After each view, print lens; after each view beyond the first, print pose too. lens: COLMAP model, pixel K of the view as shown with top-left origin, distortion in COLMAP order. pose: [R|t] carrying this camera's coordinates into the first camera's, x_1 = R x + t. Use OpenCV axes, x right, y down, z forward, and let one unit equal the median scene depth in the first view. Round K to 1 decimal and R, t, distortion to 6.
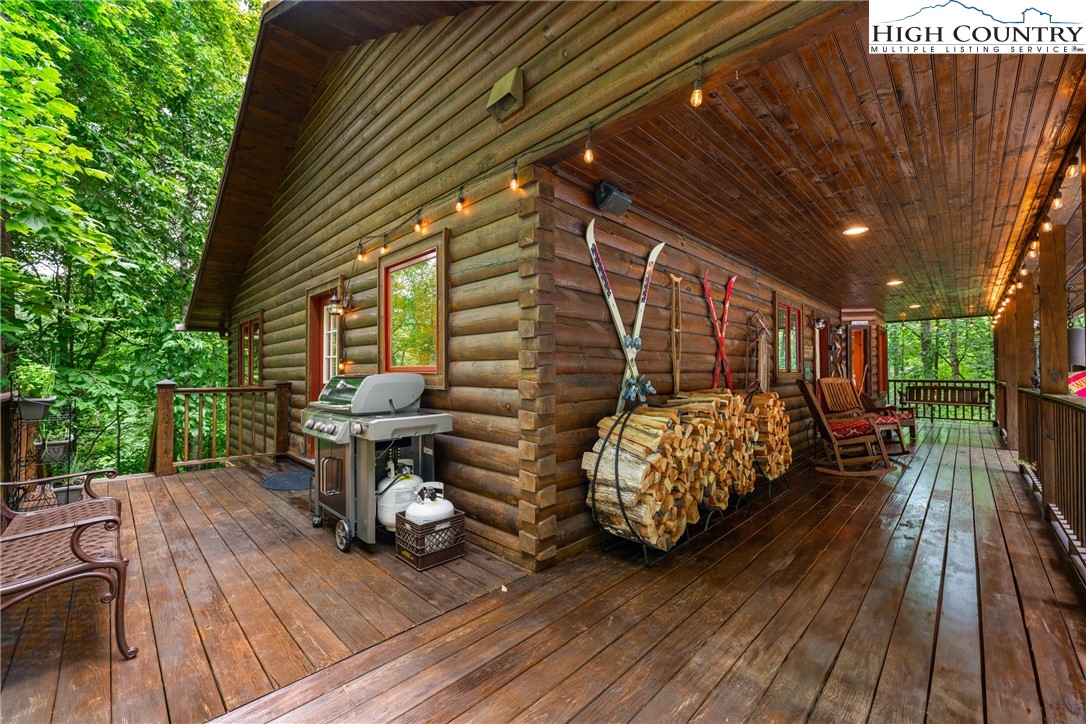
lens RADIAL K [[429.4, 0, 545.0], [0, 429.4, 366.8], [0, 0, 1]] dist [-0.000239, 0.000189]
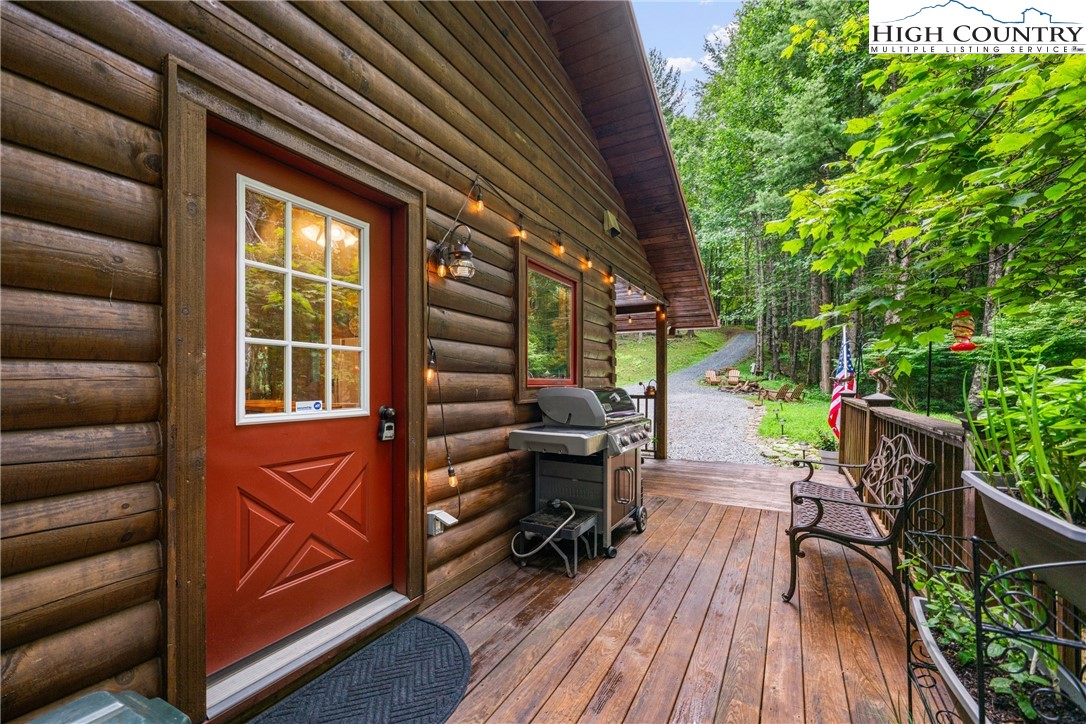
lens RADIAL K [[429.4, 0, 558.0], [0, 429.4, 385.6], [0, 0, 1]] dist [-0.000239, 0.000189]
pose [[-0.279569, 0.000422, 0.960125, -1.675964], [-0.014707, 0.999881, -0.004722, 0.028747], [-0.960013, -0.015441, -0.279530, 1.684016]]
